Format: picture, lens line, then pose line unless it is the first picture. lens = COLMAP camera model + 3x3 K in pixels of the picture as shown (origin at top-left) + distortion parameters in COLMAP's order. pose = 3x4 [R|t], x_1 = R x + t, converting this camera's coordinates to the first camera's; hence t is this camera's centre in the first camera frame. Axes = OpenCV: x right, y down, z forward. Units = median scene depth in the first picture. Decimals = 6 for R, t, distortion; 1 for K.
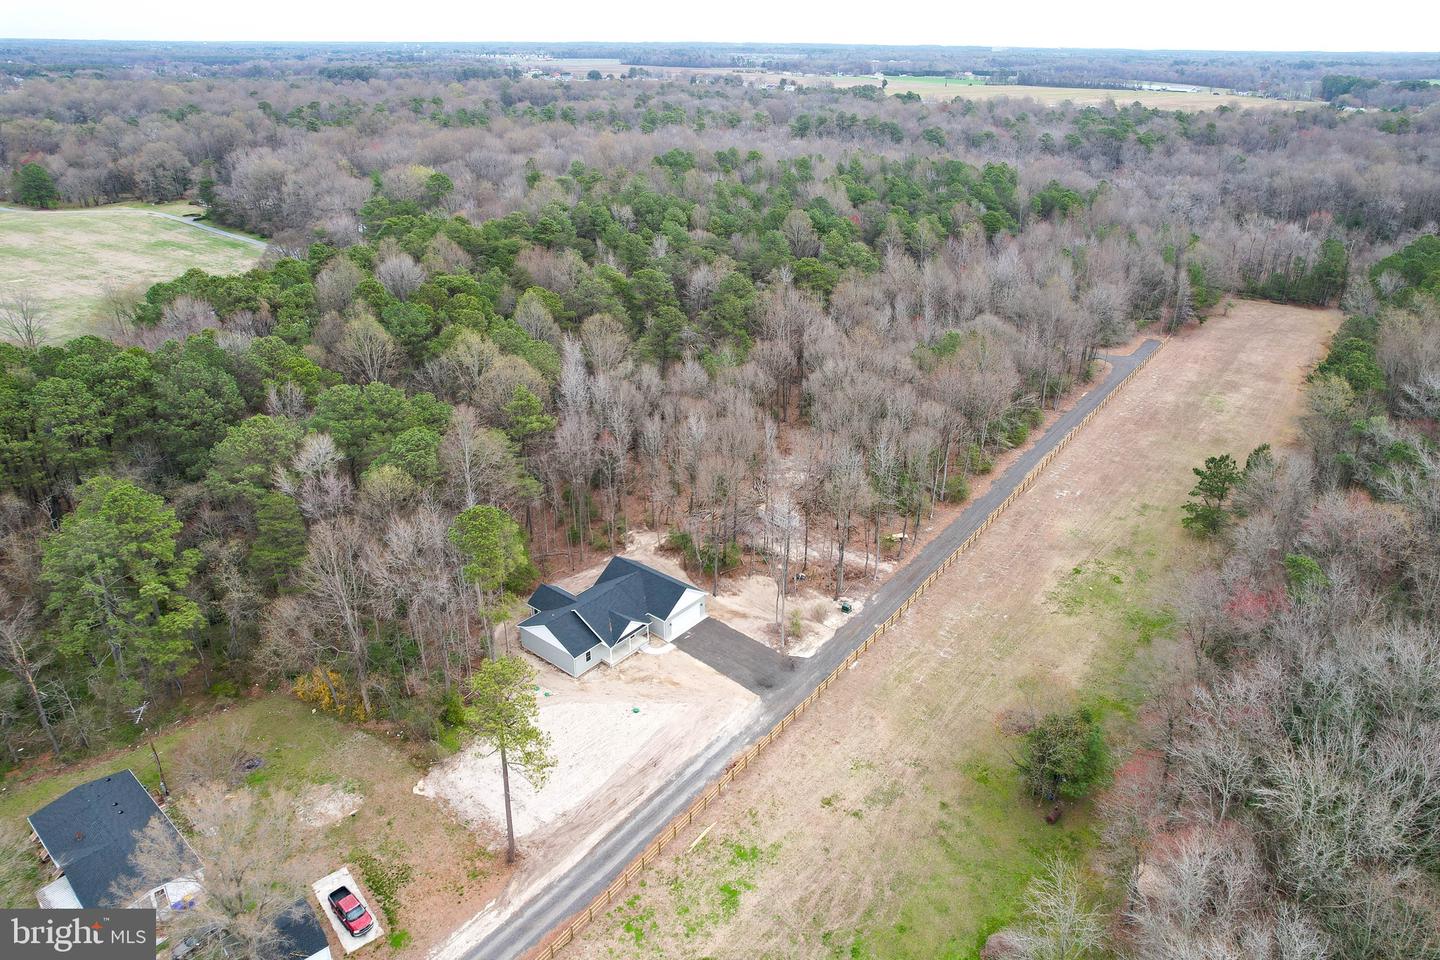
lens RADIAL K [[932.9, 0, 724.1], [0, 932.9, 468.4], [0, 0, 1]] dist [-0.075657, 0.062540]
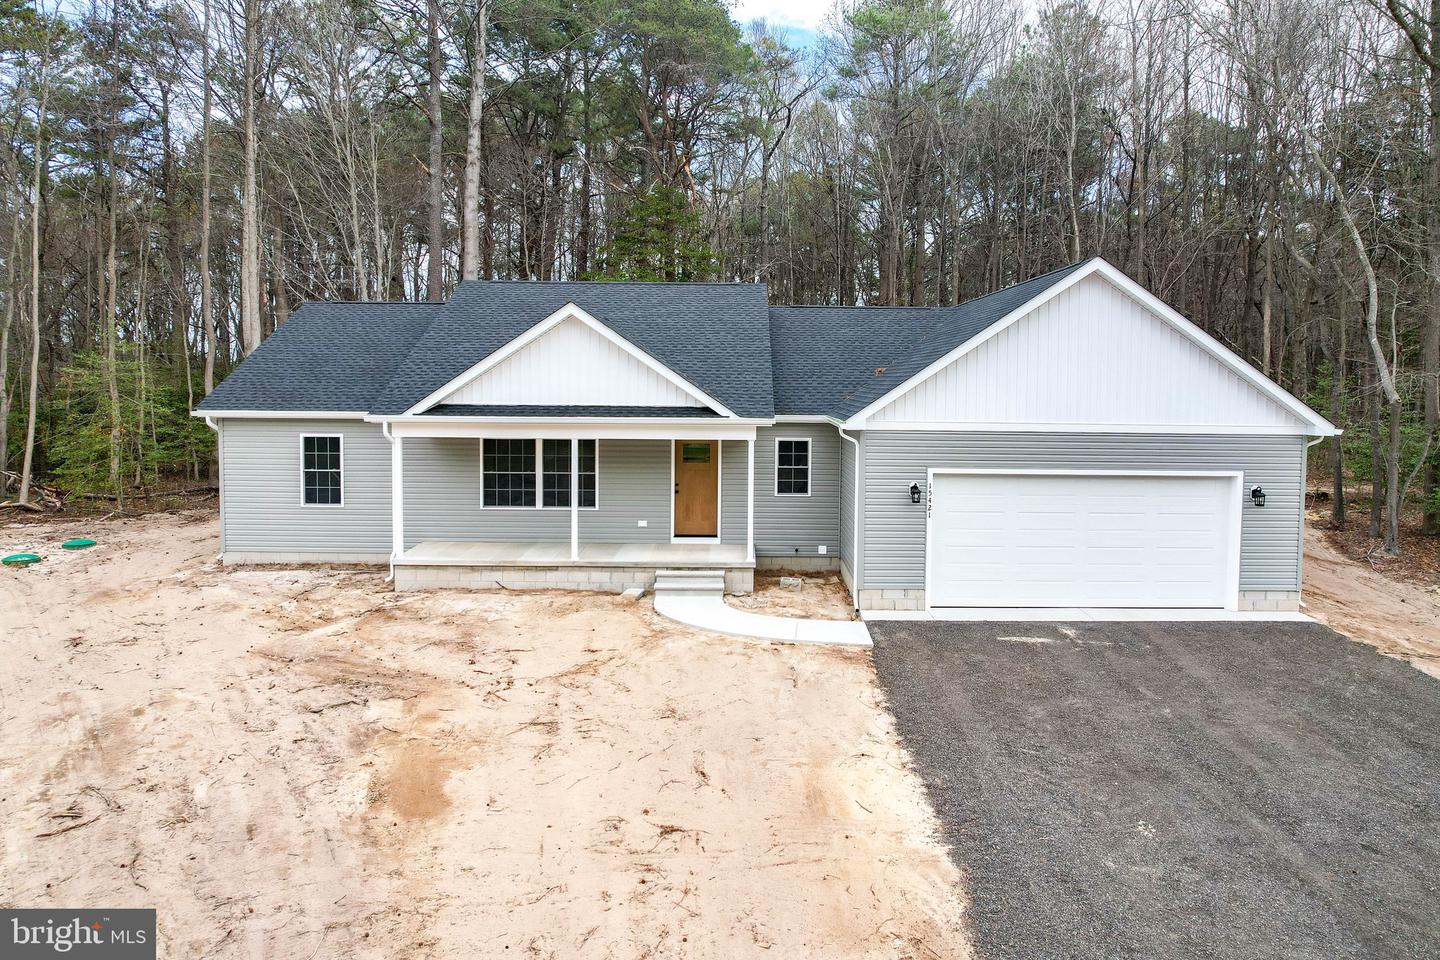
lens RADIAL K [[961.7, 0, 748.2], [0, 961.7, 418.6], [0, 0, 1]] dist [-0.049761, 0.000213]
pose [[0.648662, 0.048206, -0.759548, 0.031145], [-0.333527, 0.915062, -0.226761, 0.204016], [0.684103, 0.400421, 0.609644, 0.930128]]
